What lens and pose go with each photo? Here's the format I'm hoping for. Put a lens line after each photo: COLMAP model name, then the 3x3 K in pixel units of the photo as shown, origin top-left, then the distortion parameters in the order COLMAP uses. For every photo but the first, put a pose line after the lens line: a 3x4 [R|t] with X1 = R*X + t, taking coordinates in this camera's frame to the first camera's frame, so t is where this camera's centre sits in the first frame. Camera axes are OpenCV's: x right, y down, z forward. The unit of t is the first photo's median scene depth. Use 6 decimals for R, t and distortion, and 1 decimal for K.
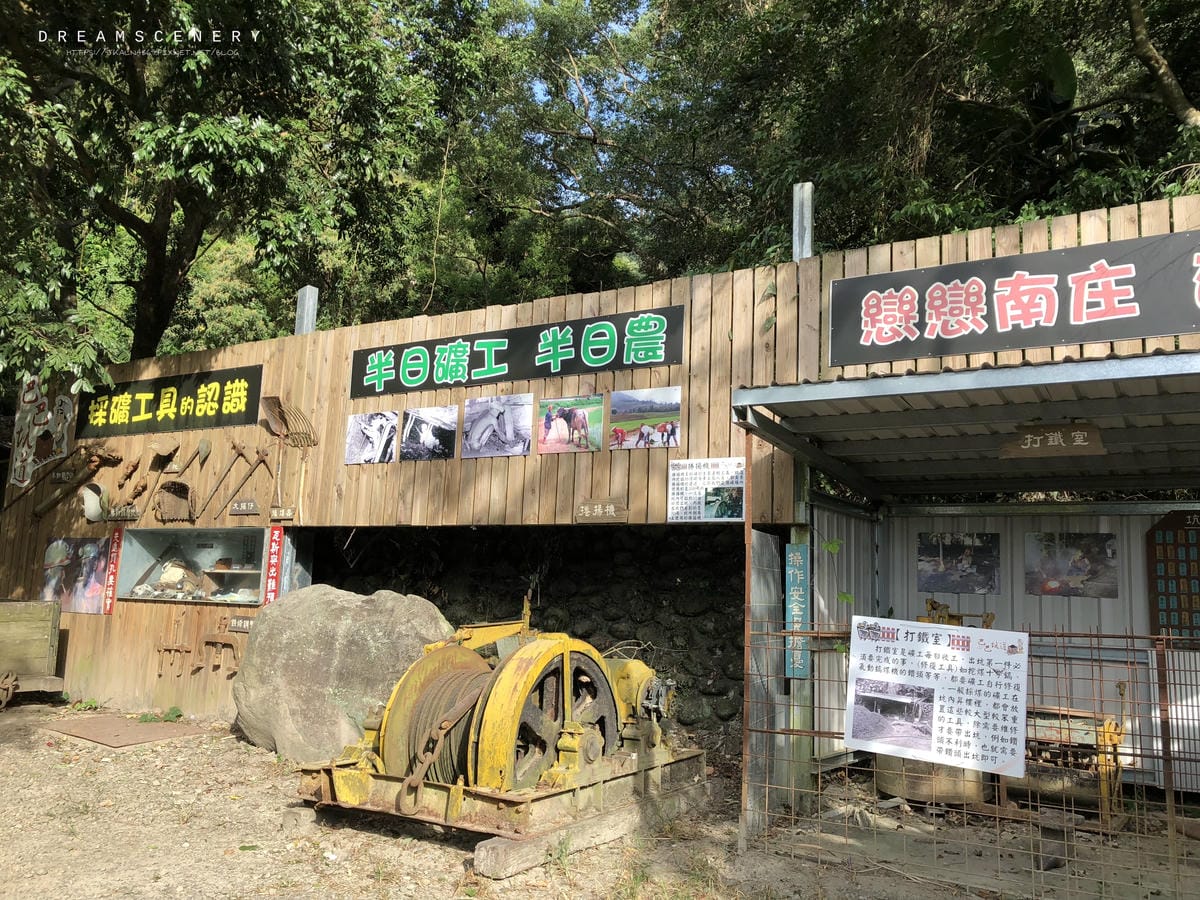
lens RADIAL K [[1012.5, 0, 600.0], [0, 1012.5, 450.0], [0, 0, 1]] dist [-0.059178, -0.001116]
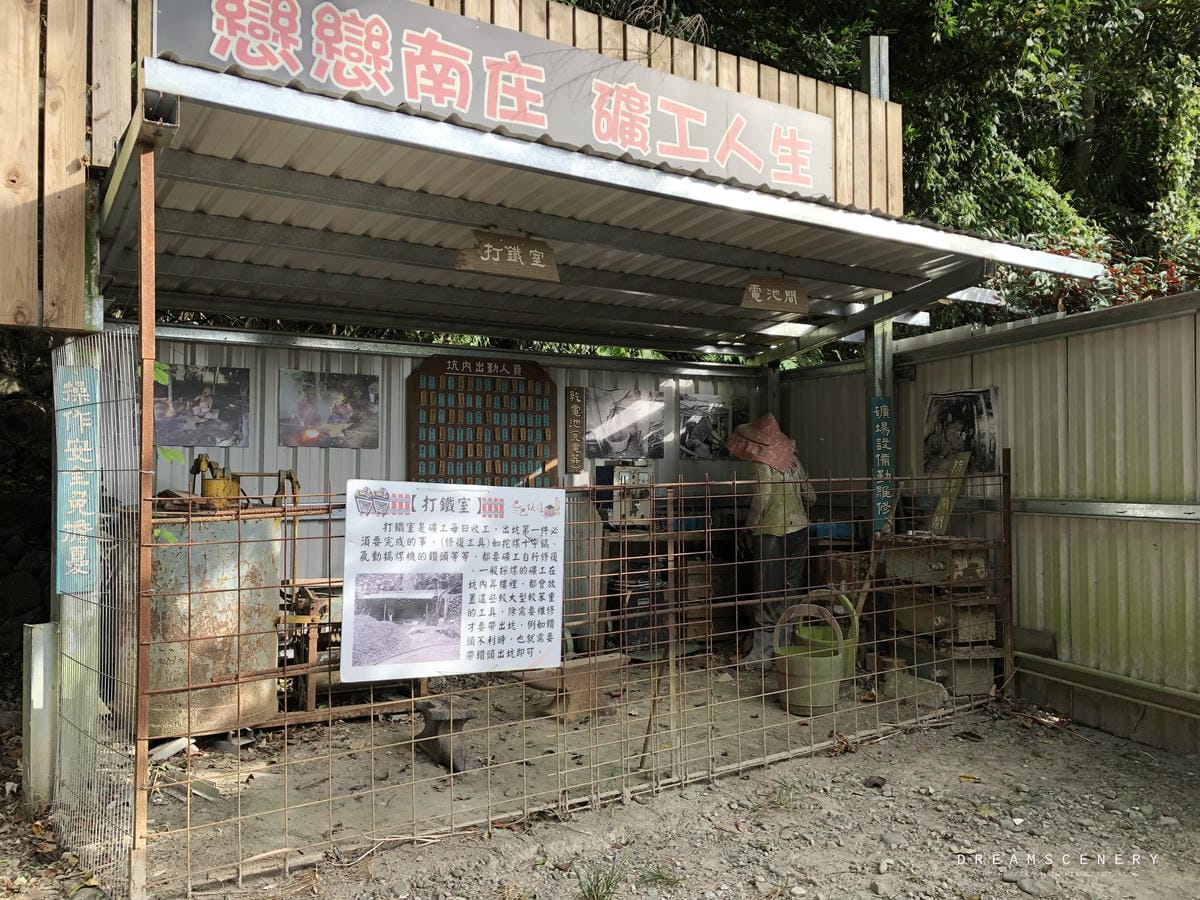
lens RADIAL K [[971.7, 0, 600.0], [0, 971.7, 450.0], [0, 0, 1]] dist [0.013891, -0.001337]
pose [[0.388230, -0.026977, 0.921167, -0.266009], [-0.105583, 0.991687, 0.073541, 0.085398], [-0.915494, -0.125811, 0.382155, 0.635454]]
